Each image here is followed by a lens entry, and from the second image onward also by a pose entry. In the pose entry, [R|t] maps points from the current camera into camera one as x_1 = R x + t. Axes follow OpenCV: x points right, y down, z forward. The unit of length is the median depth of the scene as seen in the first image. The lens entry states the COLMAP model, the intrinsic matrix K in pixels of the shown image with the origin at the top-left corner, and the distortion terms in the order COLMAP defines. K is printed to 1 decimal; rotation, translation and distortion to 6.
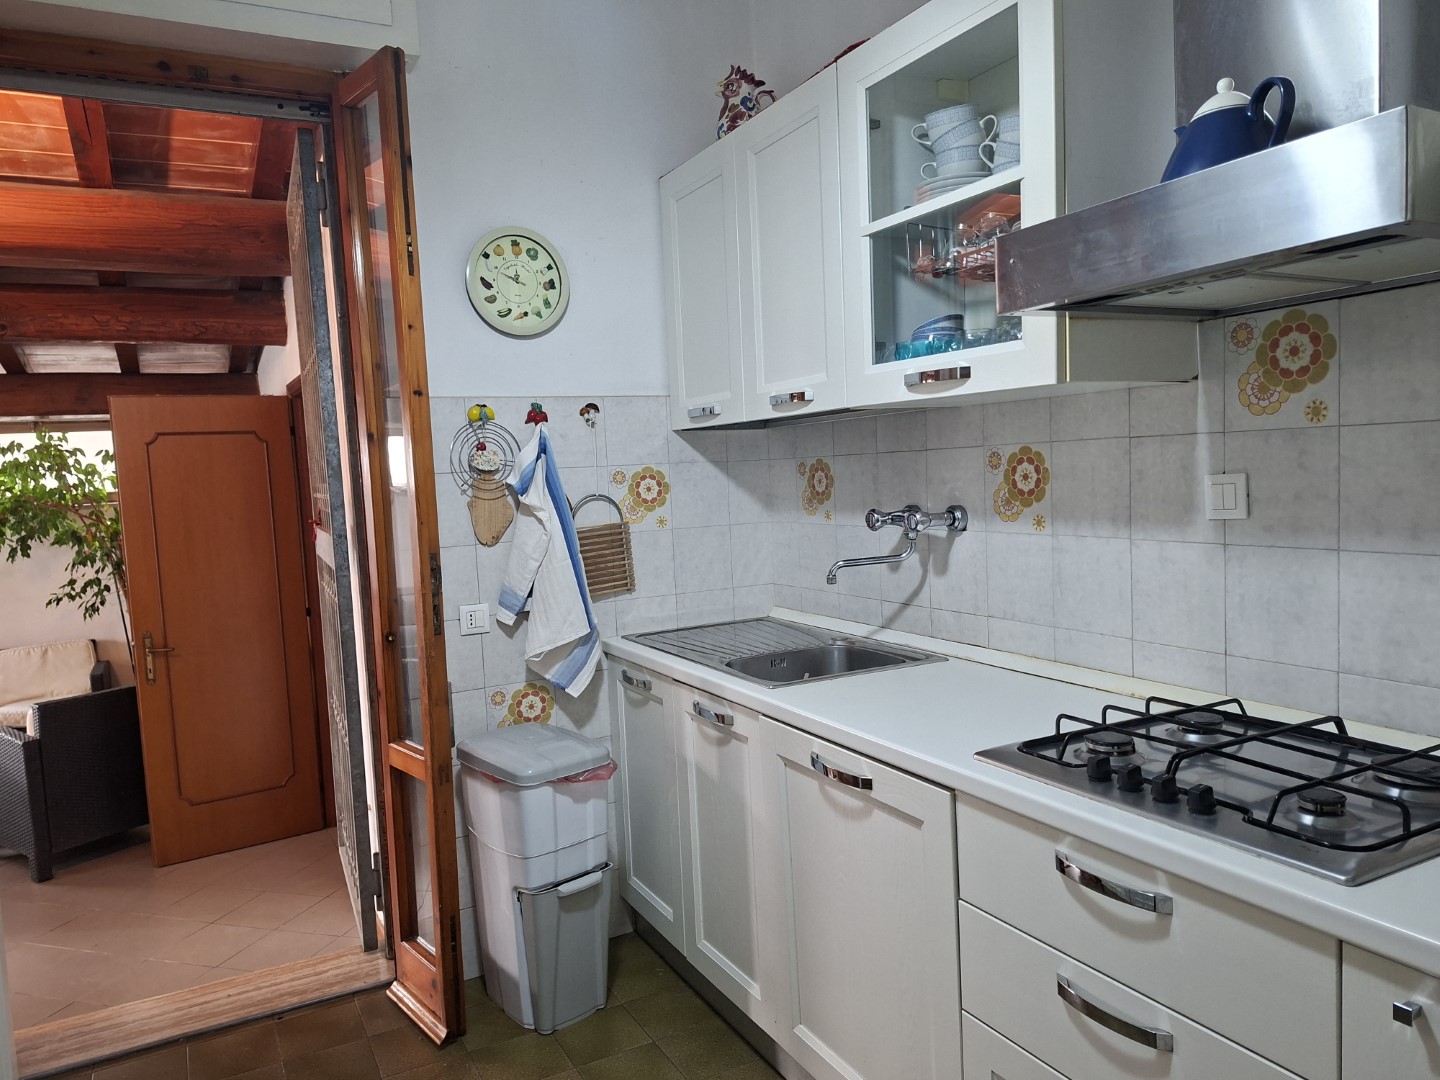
lens RADIAL K [[1010.8, 0, 718.6], [0, 1010.8, 546.3], [0, 0, 1]] dist [0.029662, -0.003661]
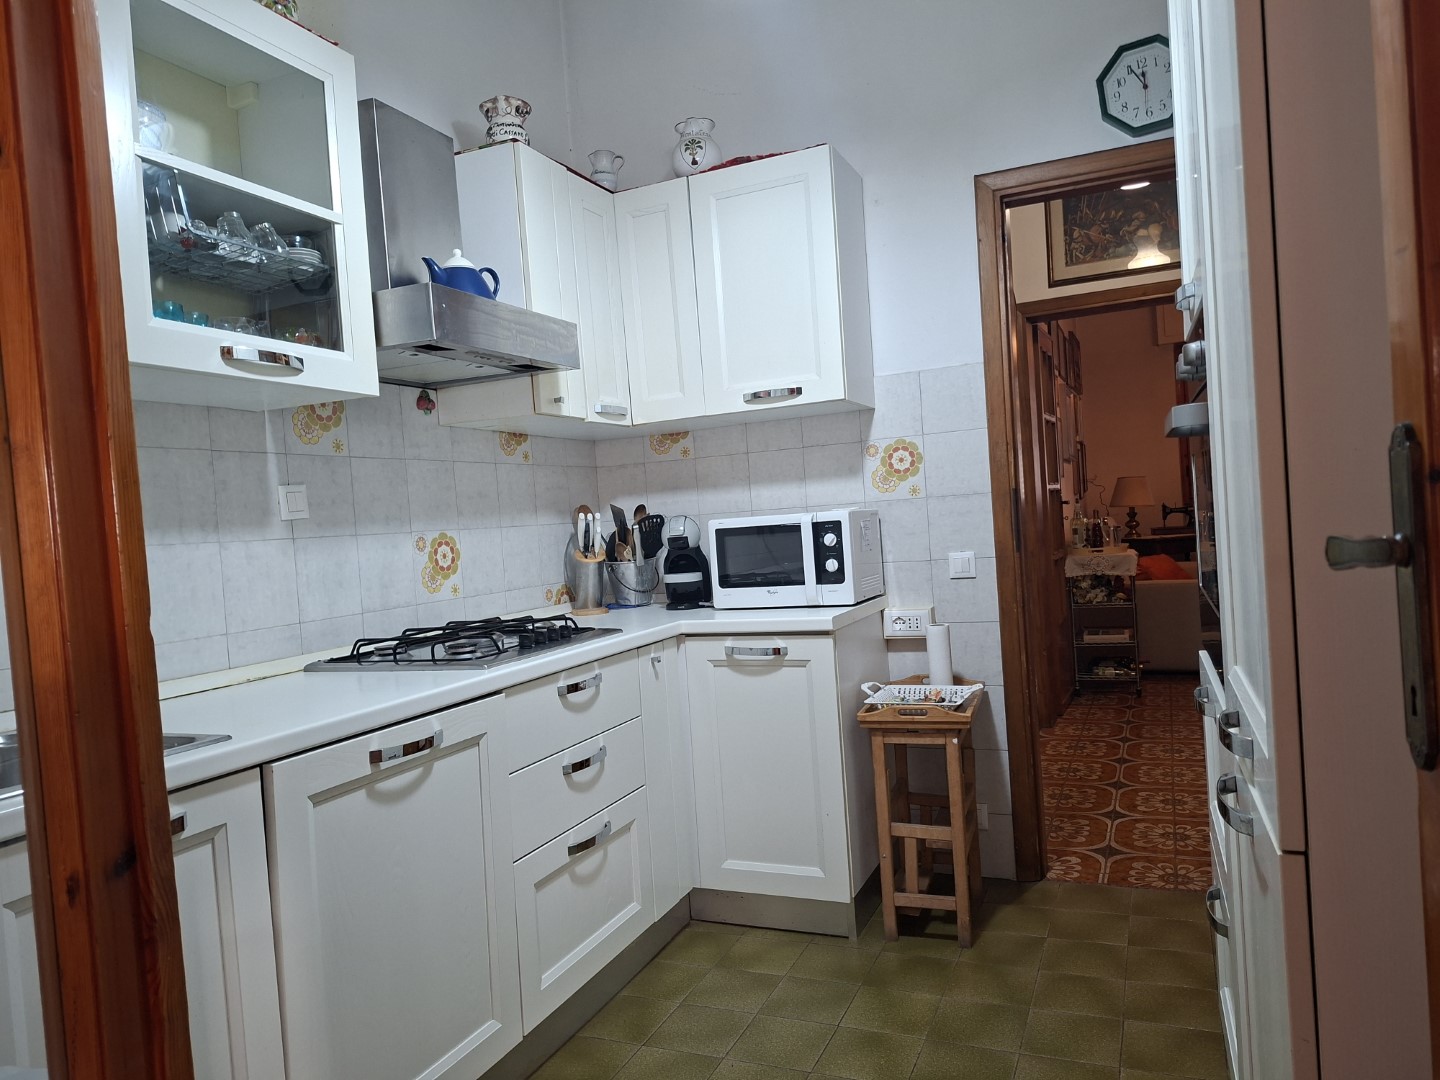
lens RADIAL K [[1010.8, 0, 718.1], [0, 1010.8, 542.1], [0, 0, 1]] dist [0.029662, -0.003661]
pose [[-0.624396, 0.074840, 0.777514, -0.857151], [0.160683, 0.986417, 0.034091, 0.045238], [-0.764402, 0.146220, -0.627940, 1.394832]]
